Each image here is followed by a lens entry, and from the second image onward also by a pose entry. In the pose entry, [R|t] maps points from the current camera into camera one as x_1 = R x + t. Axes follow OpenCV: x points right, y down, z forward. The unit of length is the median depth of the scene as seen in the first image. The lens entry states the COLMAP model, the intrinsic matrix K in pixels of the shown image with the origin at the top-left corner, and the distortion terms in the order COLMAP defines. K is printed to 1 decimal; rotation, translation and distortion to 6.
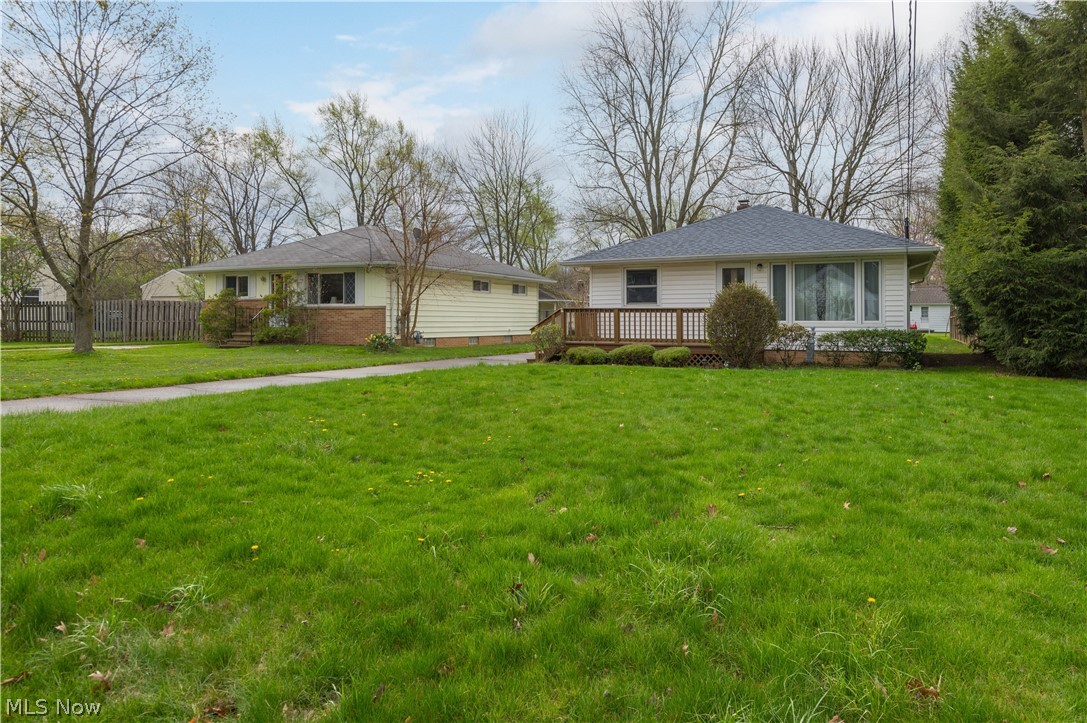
lens RADIAL K [[801.1, 0, 541.9], [0, 801.1, 333.5], [0, 0, 1]] dist [0.083220, -0.179199]
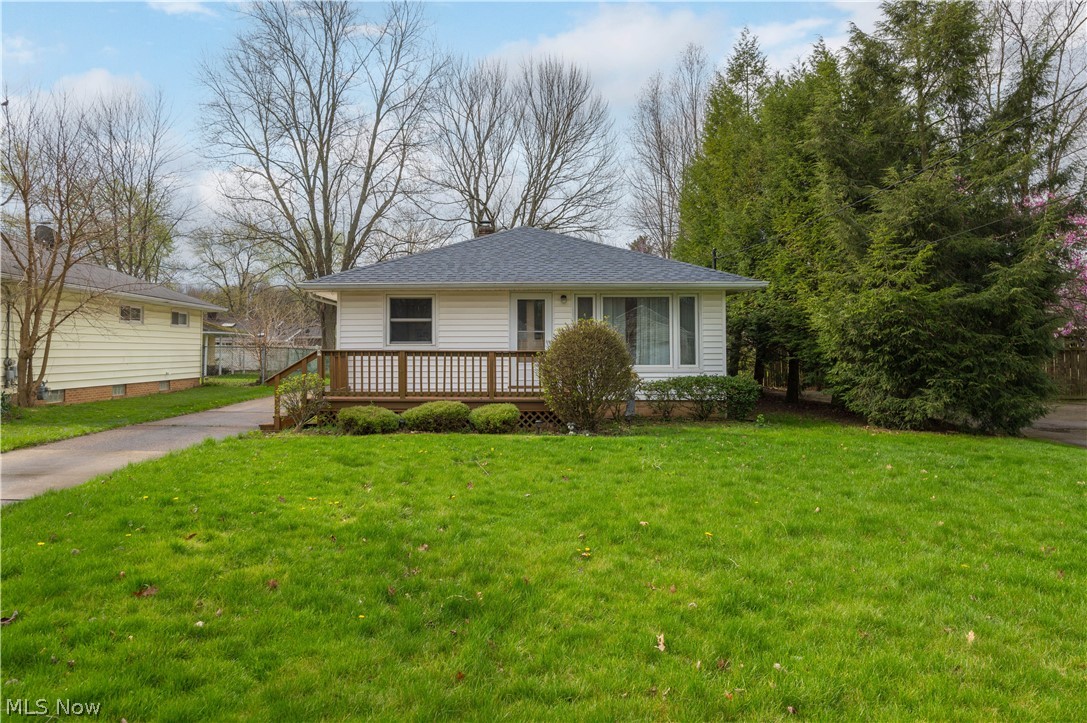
lens RADIAL K [[801.1, 0, 541.9], [0, 801.1, 333.5], [0, 0, 1]] dist [0.083220, -0.179199]
pose [[0.890344, 0.008449, 0.455210, -0.095880], [0.008731, 0.999327, -0.035626, -0.015515], [-0.455205, 0.035694, 0.889671, 0.234463]]
